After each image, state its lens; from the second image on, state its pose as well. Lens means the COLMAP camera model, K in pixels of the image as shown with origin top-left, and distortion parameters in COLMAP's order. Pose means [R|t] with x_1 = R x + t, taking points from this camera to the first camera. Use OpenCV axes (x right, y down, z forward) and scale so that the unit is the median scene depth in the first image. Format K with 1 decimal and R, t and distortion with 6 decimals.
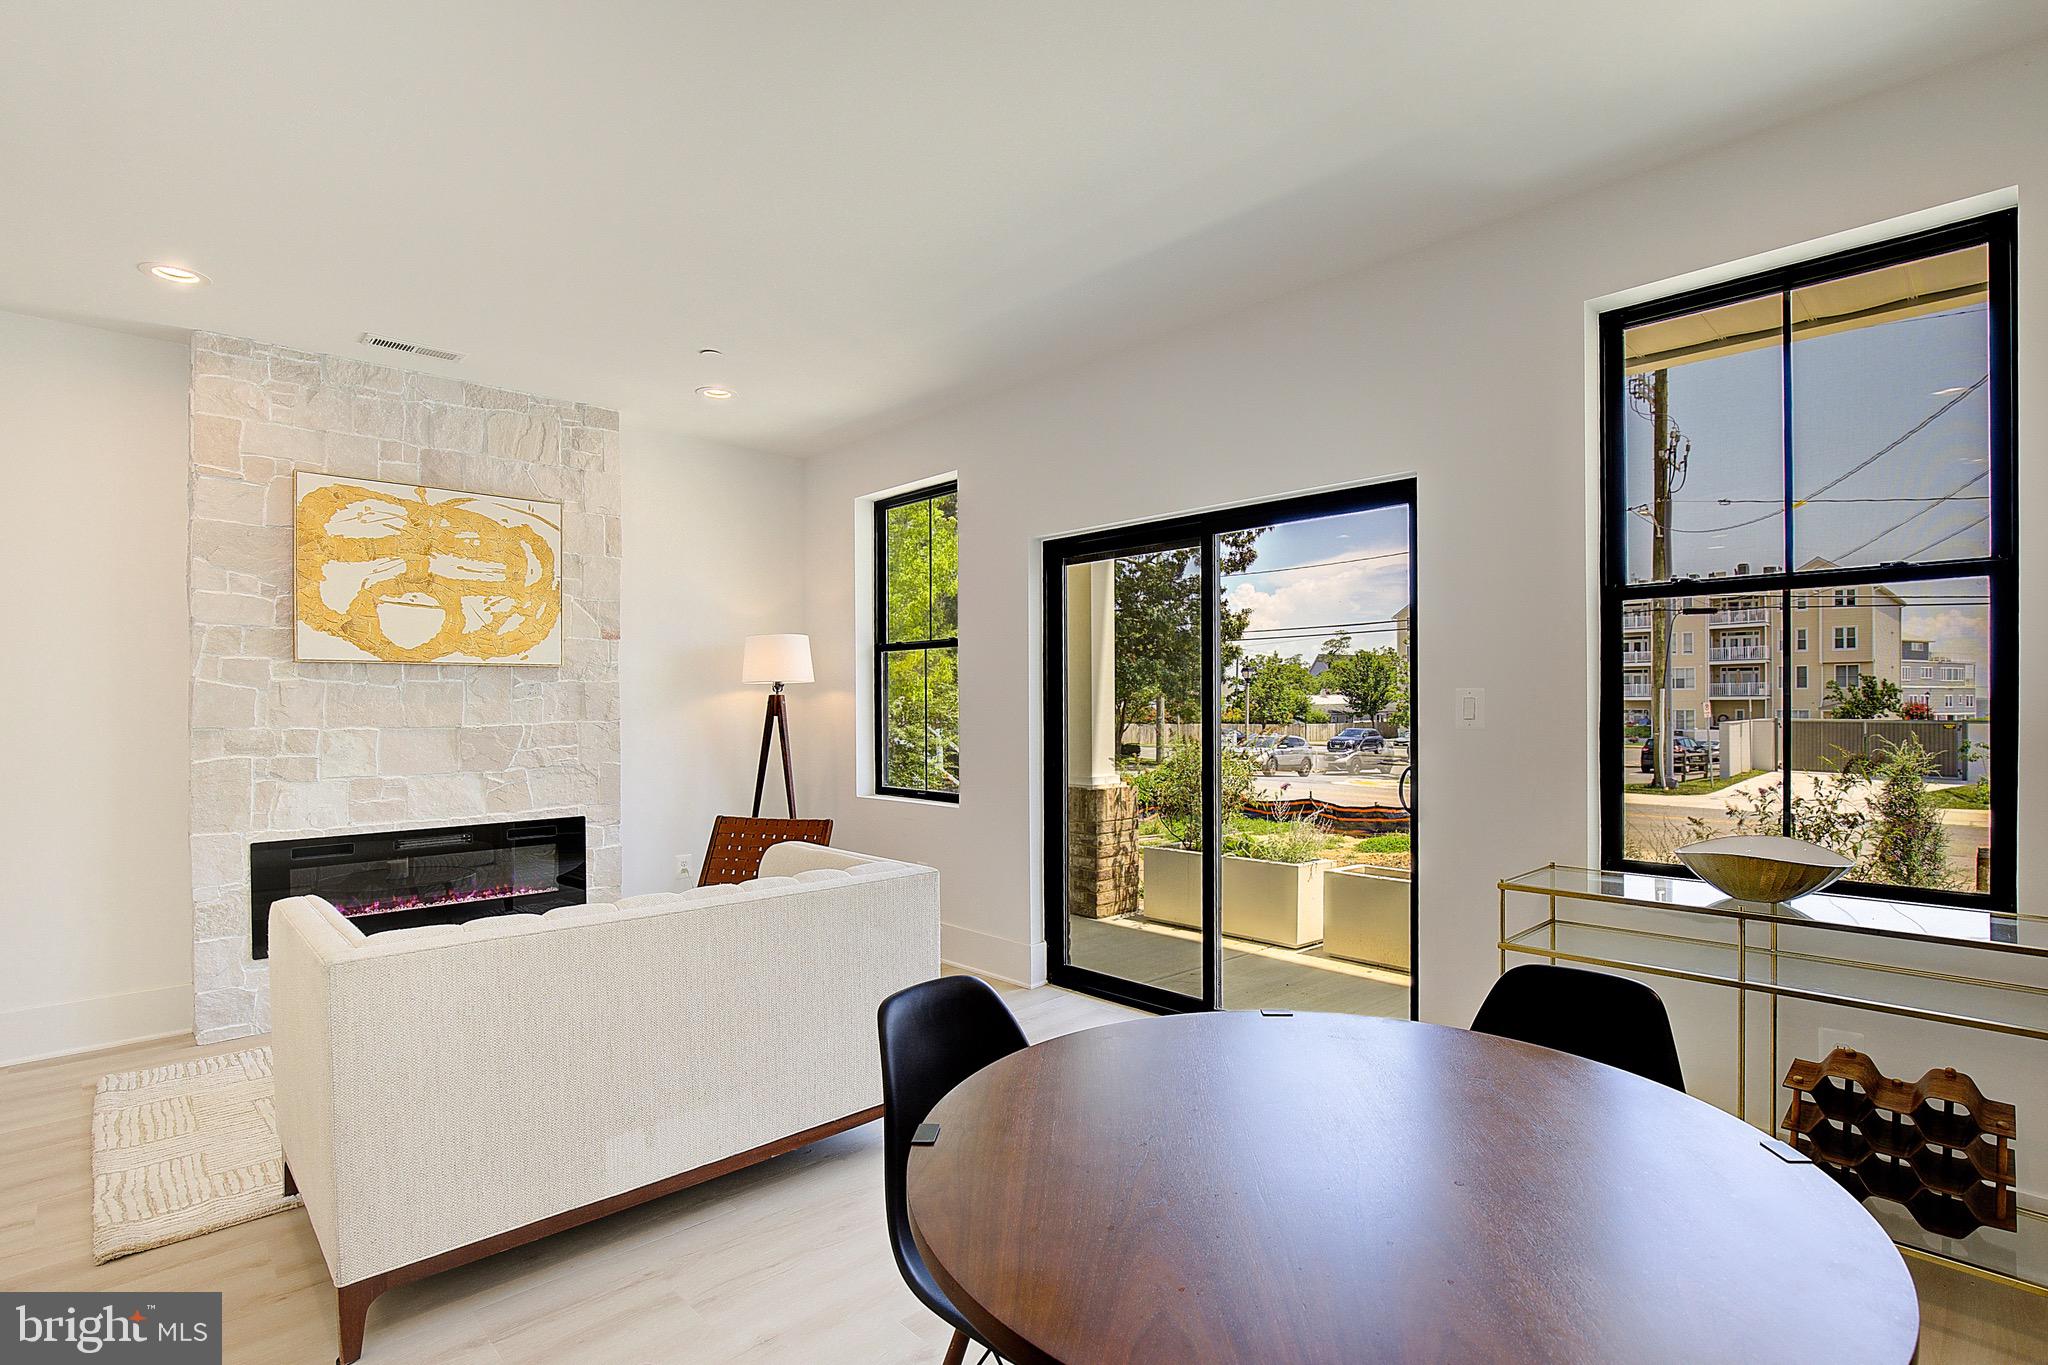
lens RADIAL K [[961.9, 0, 1024.5], [0, 961.9, 694.0], [0, 0, 1]] dist [-0.025940, 0.000006]
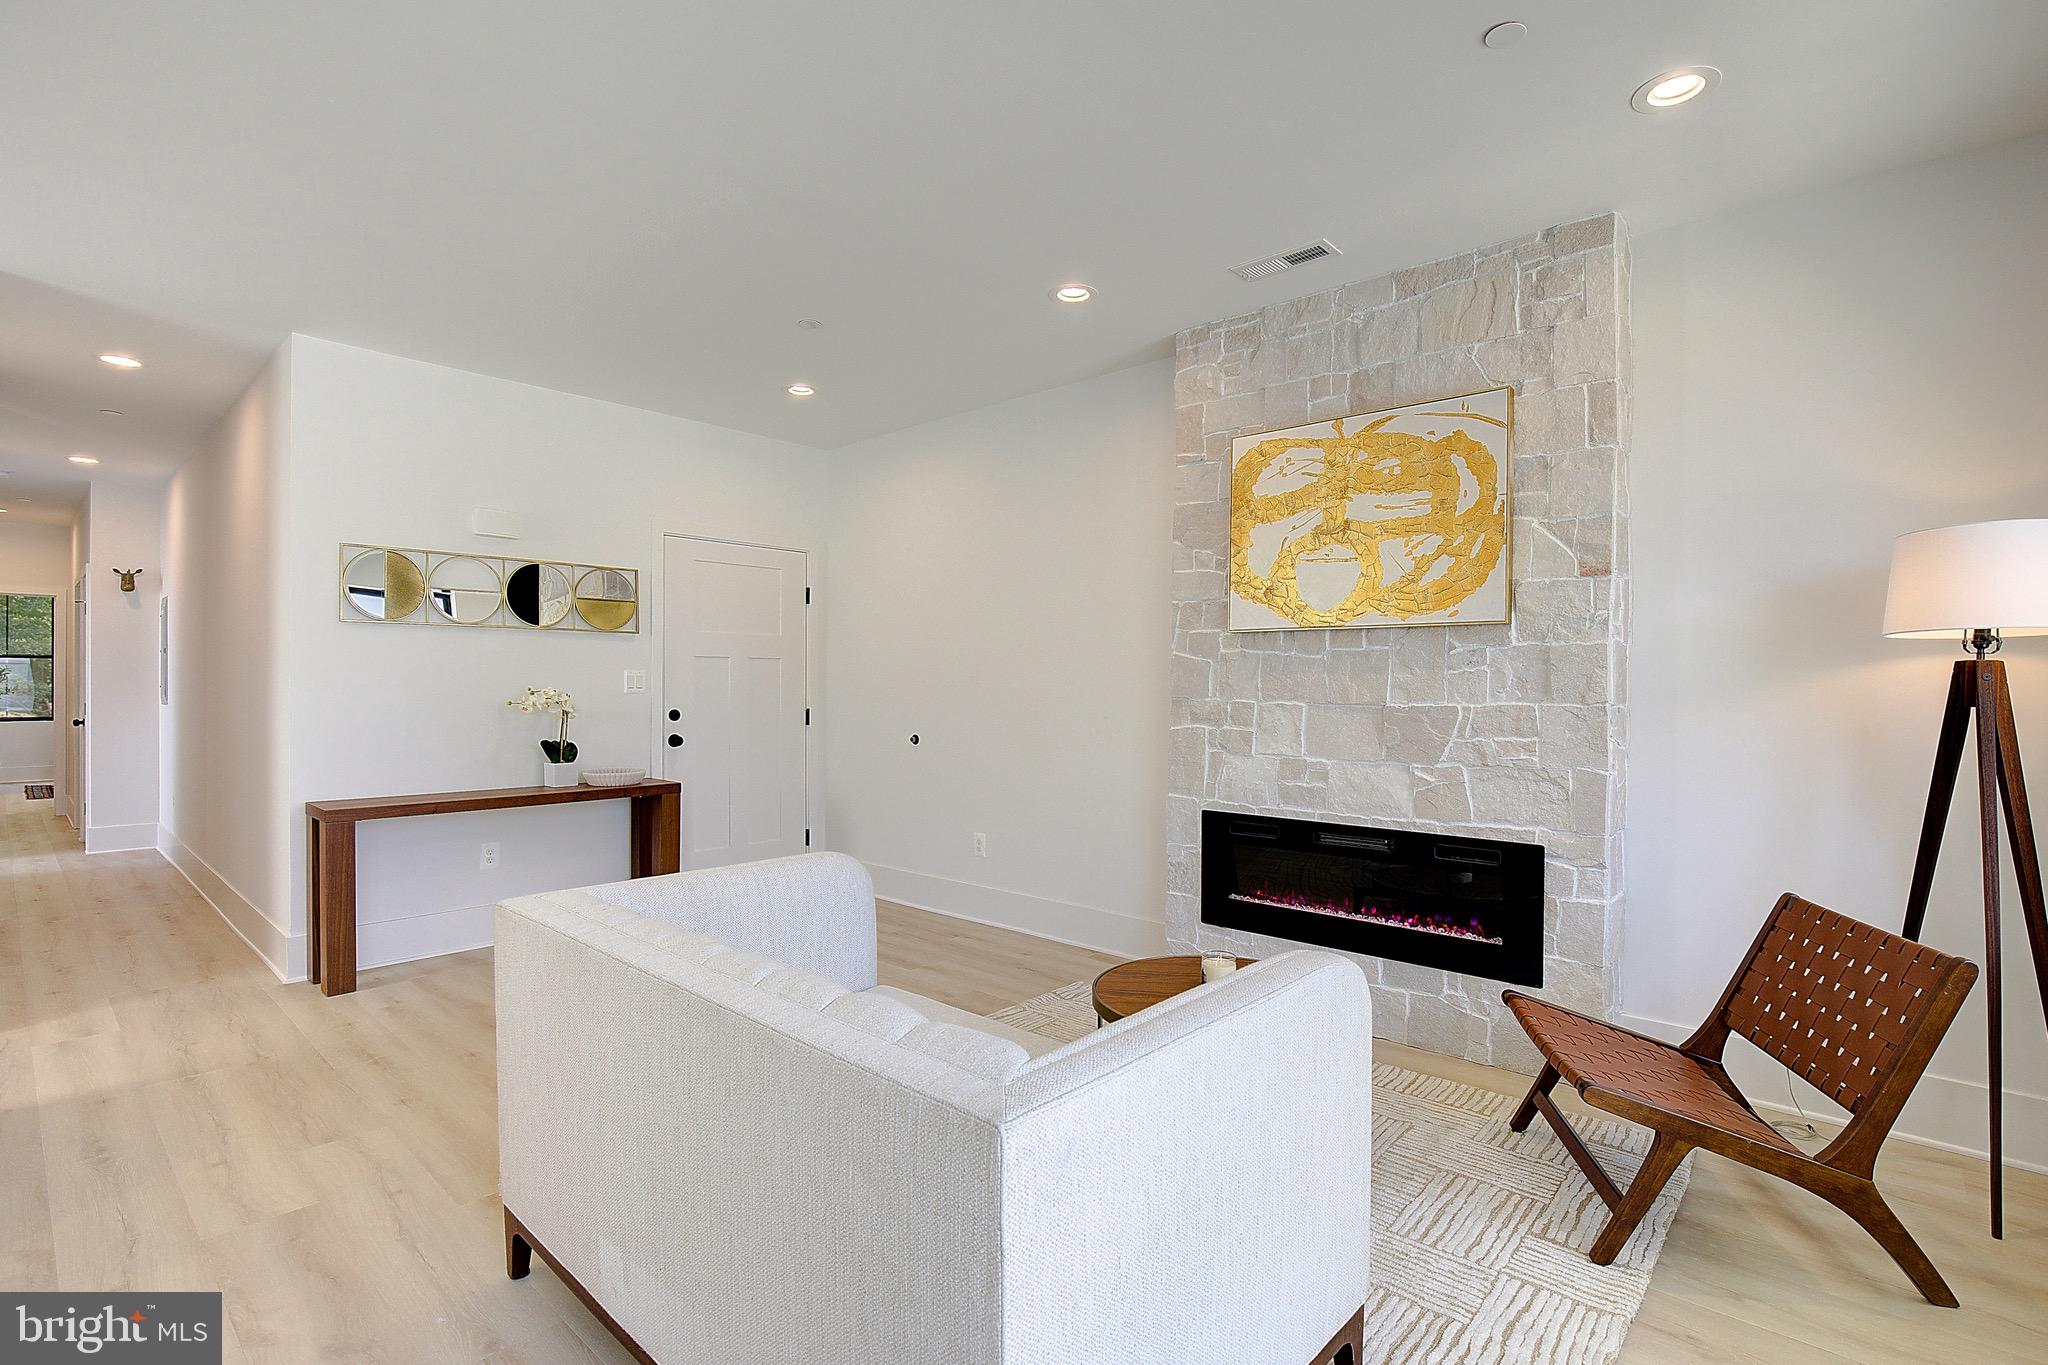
lens RADIAL K [[961.9, 0, 1025.6], [0, 961.9, 685.6], [0, 0, 1]] dist [-0.025940, 0.000006]
pose [[0.073648, 0.009150, -0.997242, 0.189703], [0.000450, 0.999957, 0.009209, 0.010444], [0.997284, -0.001127, 0.073640, 0.641242]]
